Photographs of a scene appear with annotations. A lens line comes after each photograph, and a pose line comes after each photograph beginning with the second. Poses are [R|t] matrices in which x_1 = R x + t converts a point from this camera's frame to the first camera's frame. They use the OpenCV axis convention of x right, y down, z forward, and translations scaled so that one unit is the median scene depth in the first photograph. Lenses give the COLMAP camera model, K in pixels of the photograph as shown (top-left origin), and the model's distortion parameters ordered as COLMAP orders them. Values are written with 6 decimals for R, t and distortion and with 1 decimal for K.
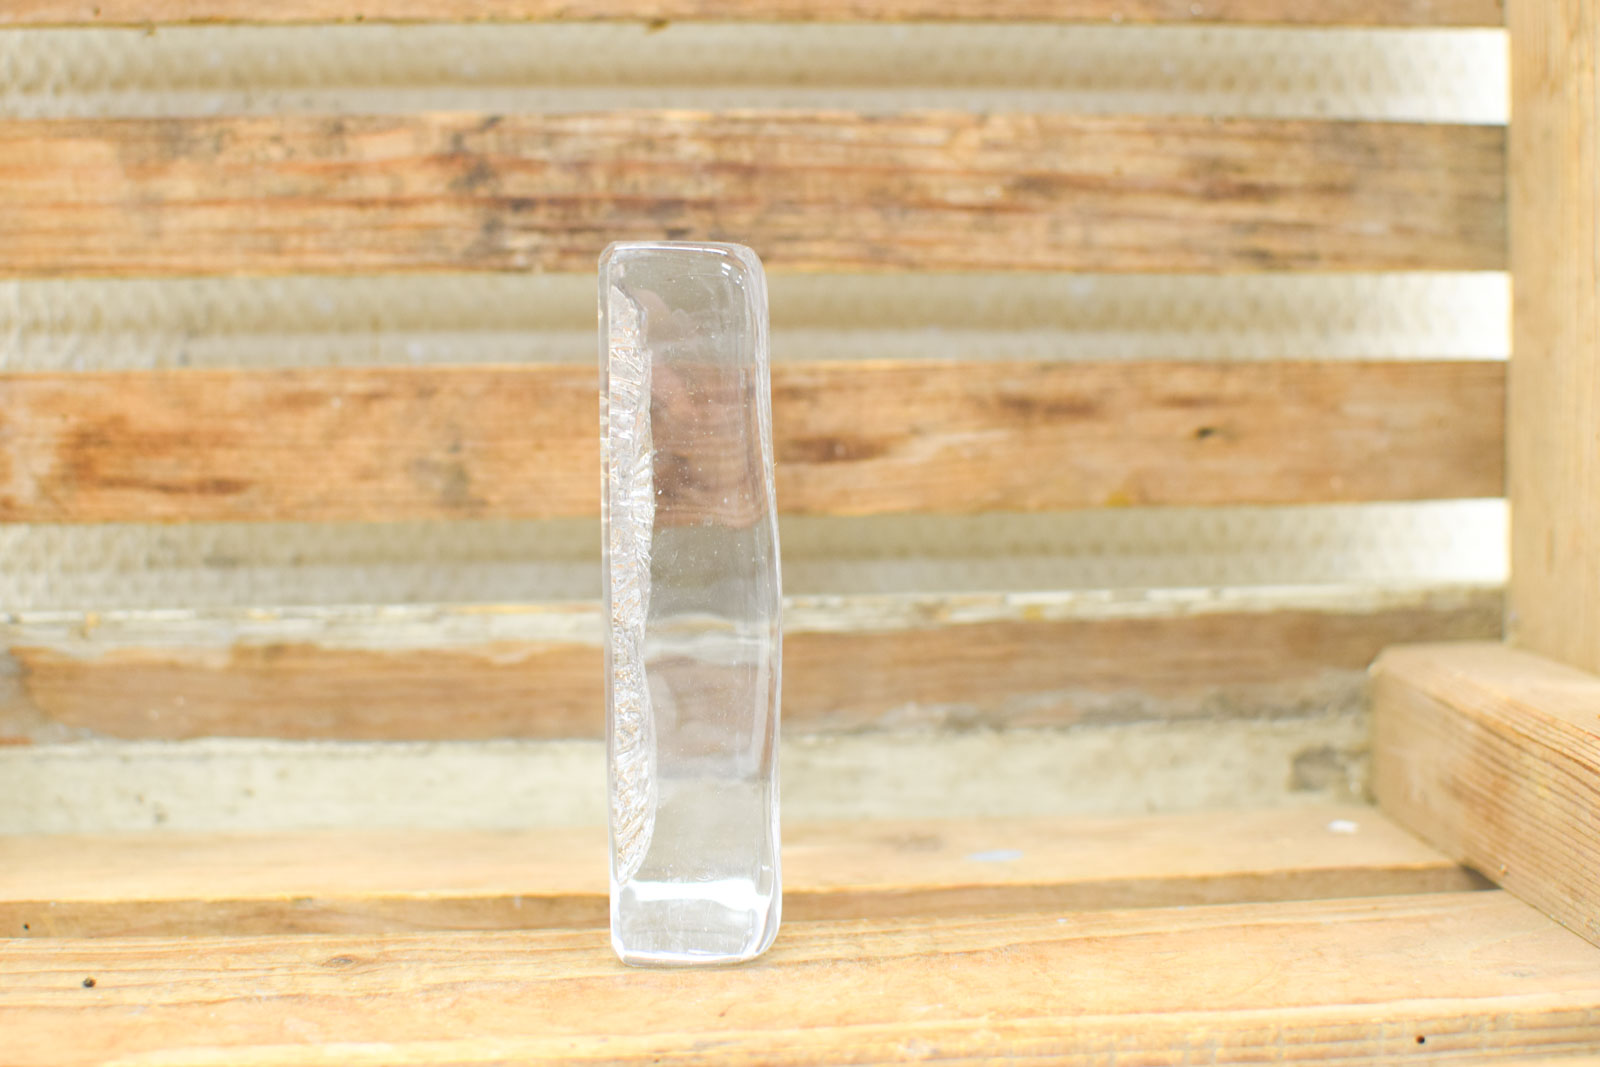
lens RADIAL K [[2520.5, 0, 802.7], [0, 2520.5, 535.0], [0, 0, 1]] dist [-0.197430, 0.000000]
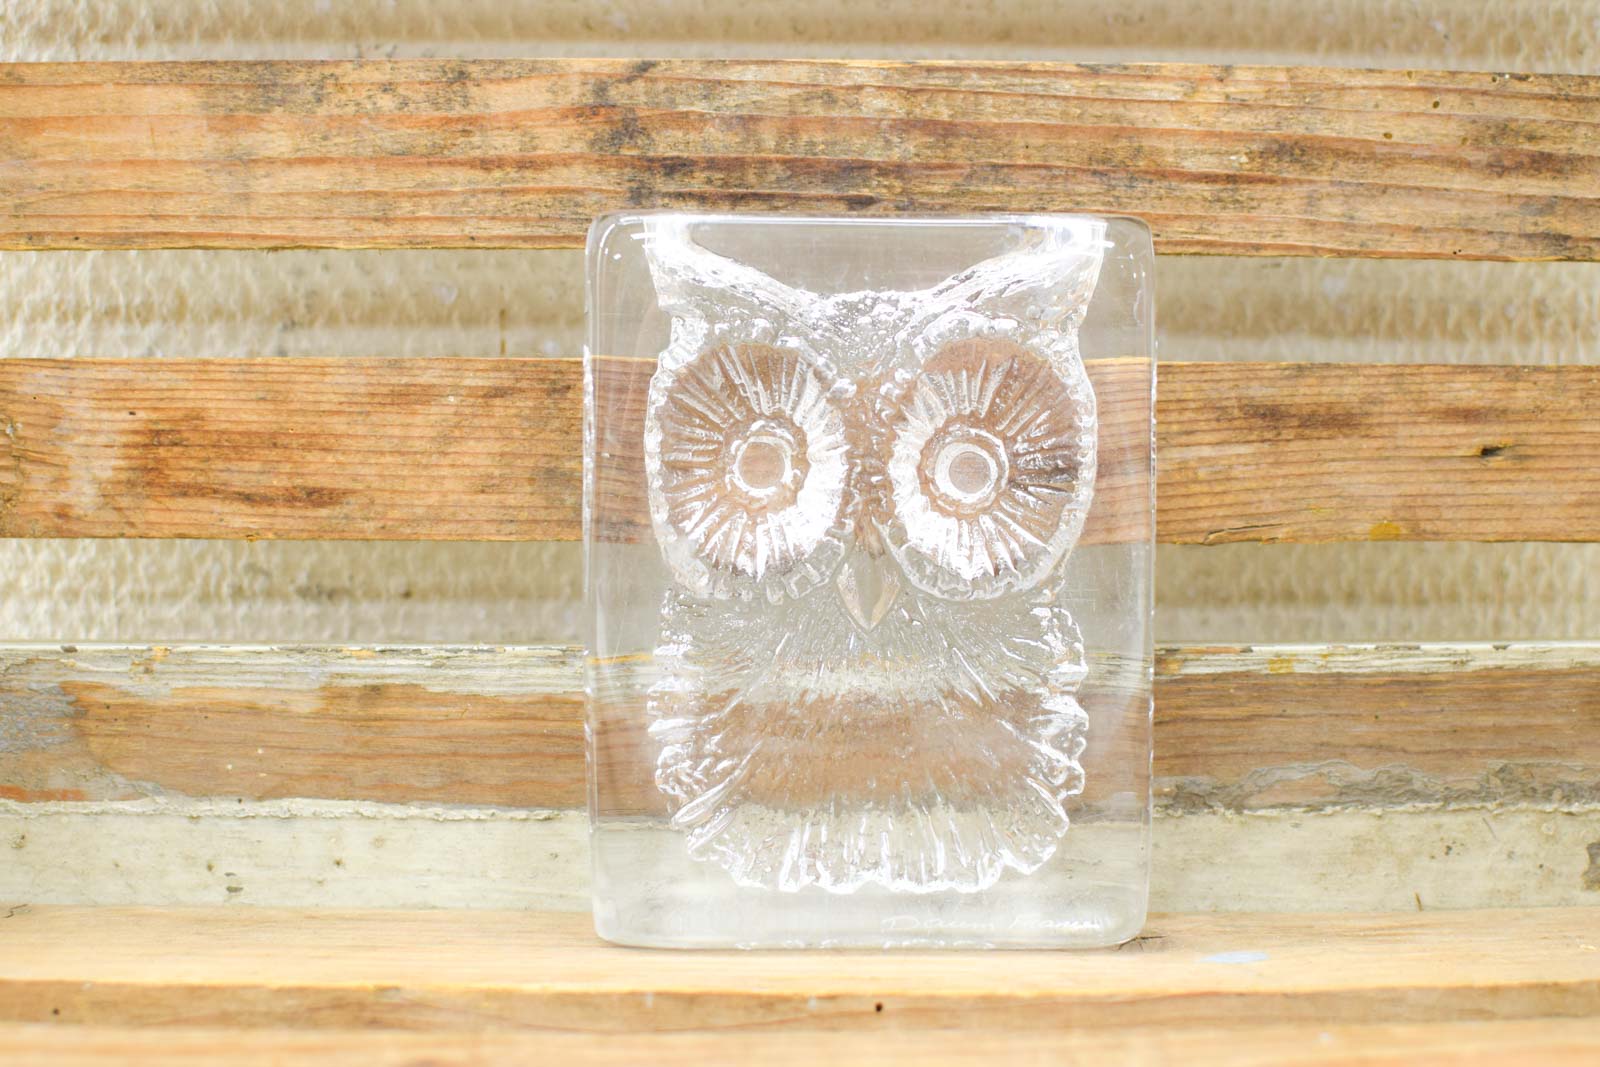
lens RADIAL K [[2520.5, 0, 796.5], [0, 2520.5, 531.5], [0, 0, 1]] dist [-0.197430, 0.000000]
pose [[0.997143, 0.014788, -0.074081, -0.007376], [-0.018304, 0.998727, -0.047005, 0.029031], [0.073291, 0.048227, 0.996144, 0.168643]]
